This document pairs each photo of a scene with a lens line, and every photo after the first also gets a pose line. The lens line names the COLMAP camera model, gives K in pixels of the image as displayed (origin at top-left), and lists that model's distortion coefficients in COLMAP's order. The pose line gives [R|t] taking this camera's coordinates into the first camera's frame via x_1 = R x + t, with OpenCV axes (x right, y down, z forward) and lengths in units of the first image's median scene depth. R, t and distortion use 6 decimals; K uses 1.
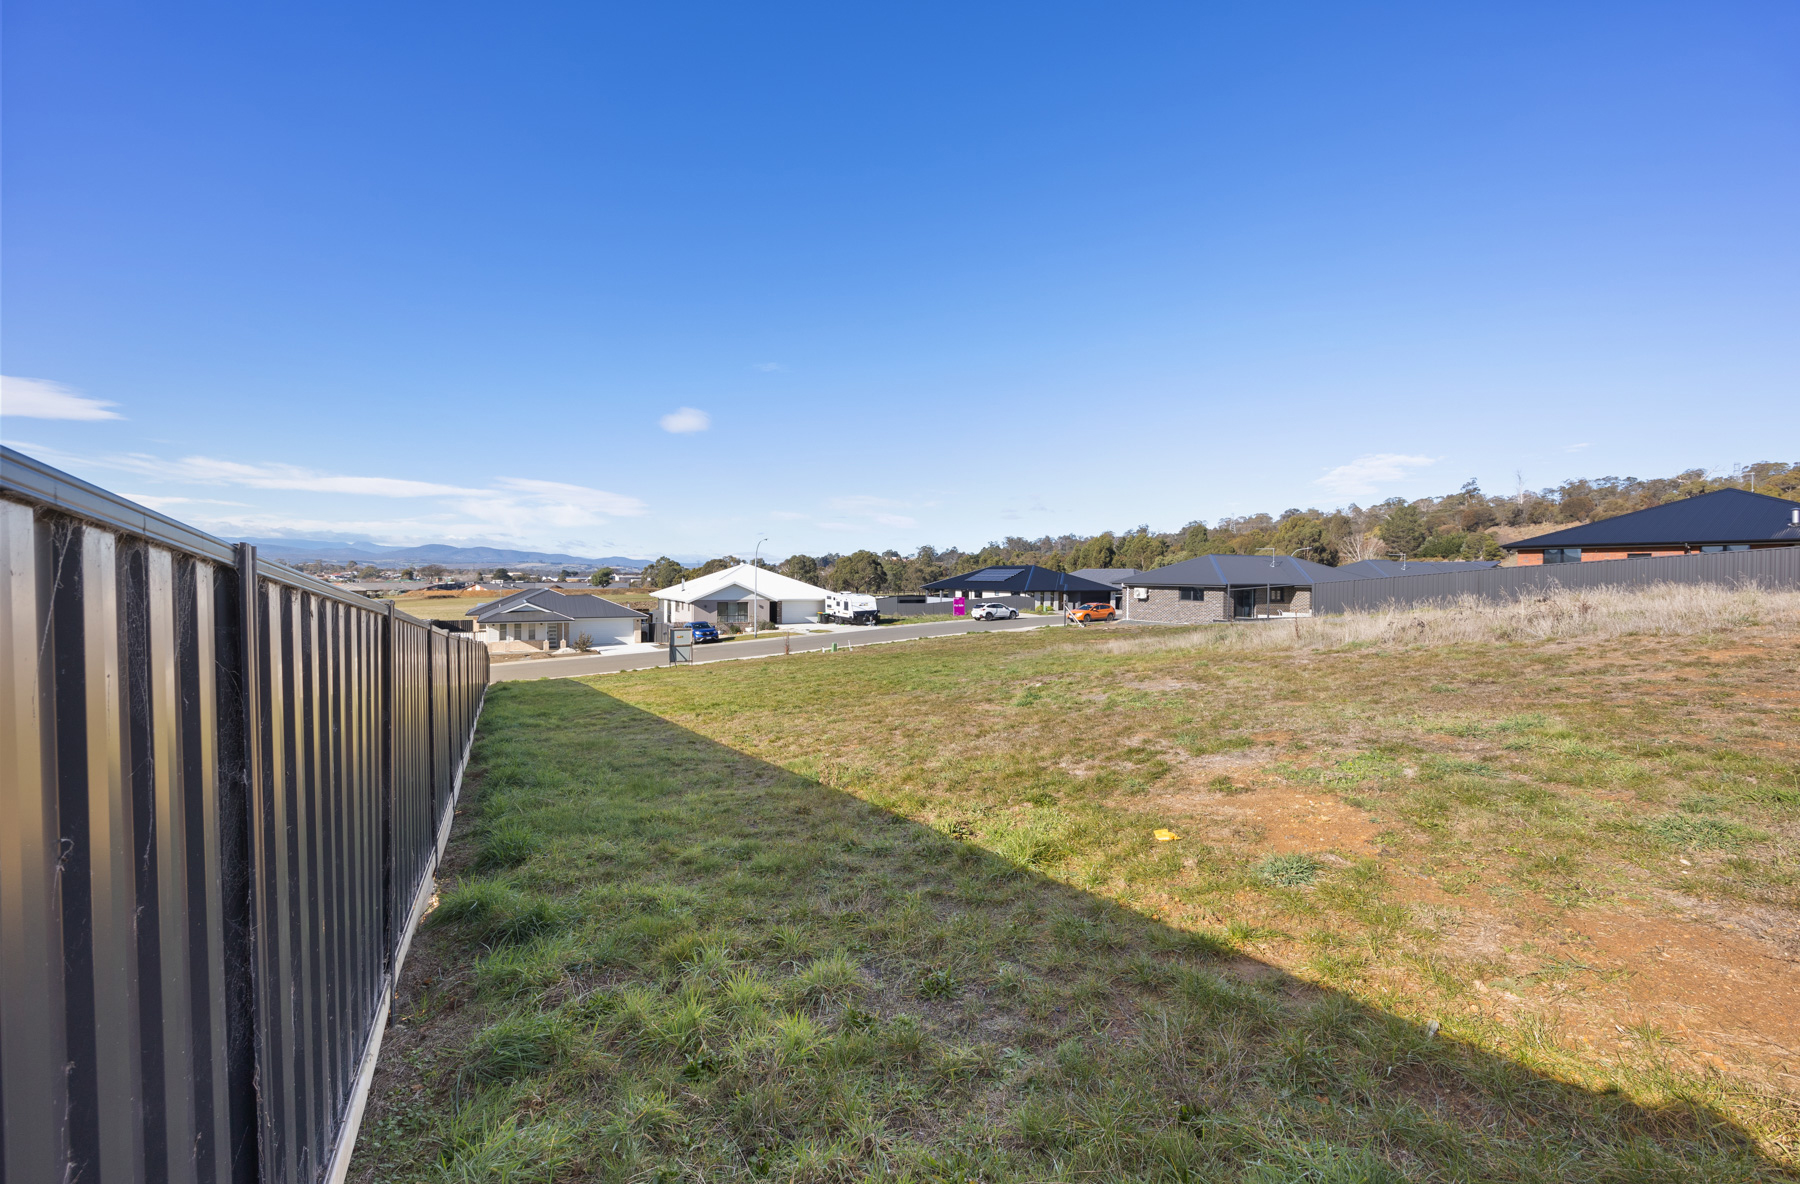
lens RADIAL K [[742.0, 0, 904.8], [0, 742.0, 597.1], [0, 0, 1]] dist [0.001796, 0.000331]
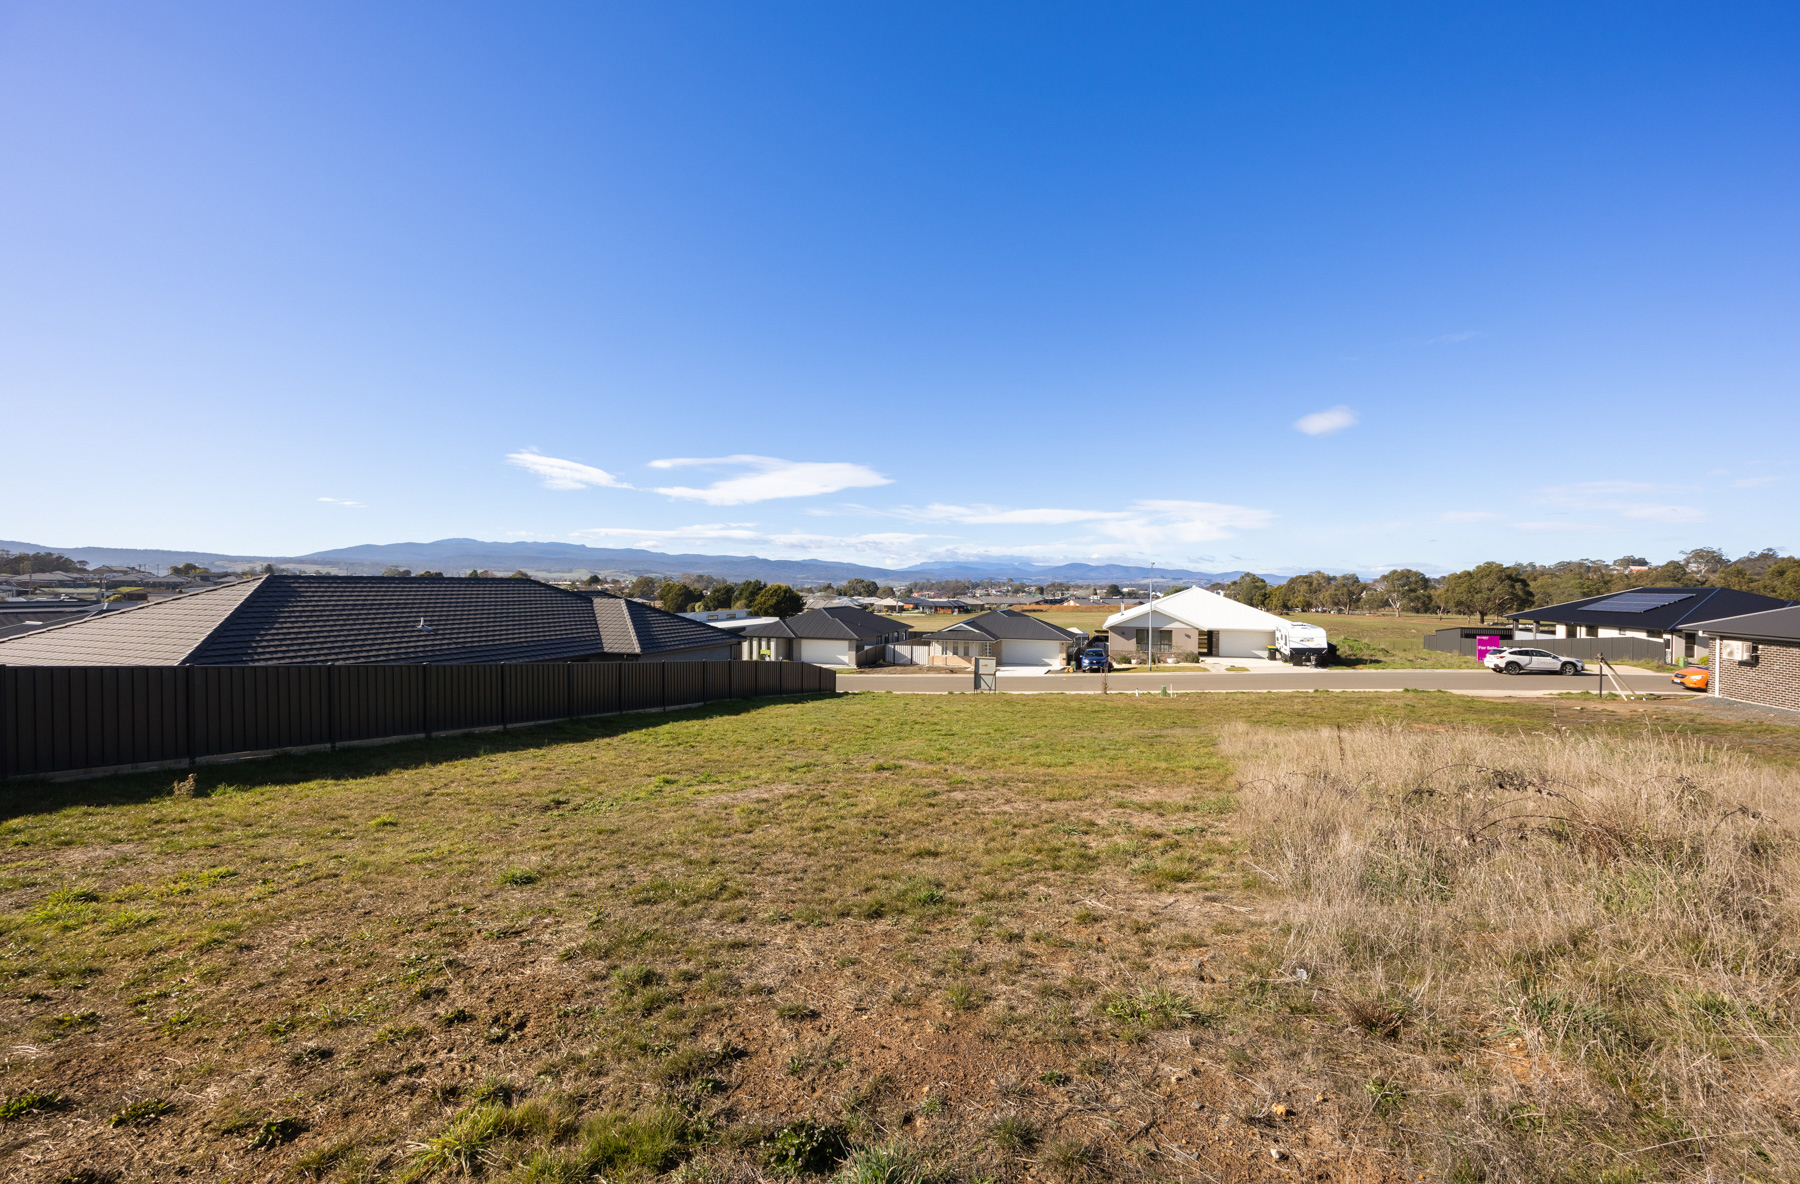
lens RADIAL K [[742.0, 0, 902.9], [0, 742.0, 582.0], [0, 0, 1]] dist [0.001796, 0.000331]
pose [[0.678512, -0.002447, -0.734585, 0.219789], [-0.025978, 0.999289, -0.027325, -0.017902], [0.734129, 0.037624, 0.677966, 0.126918]]
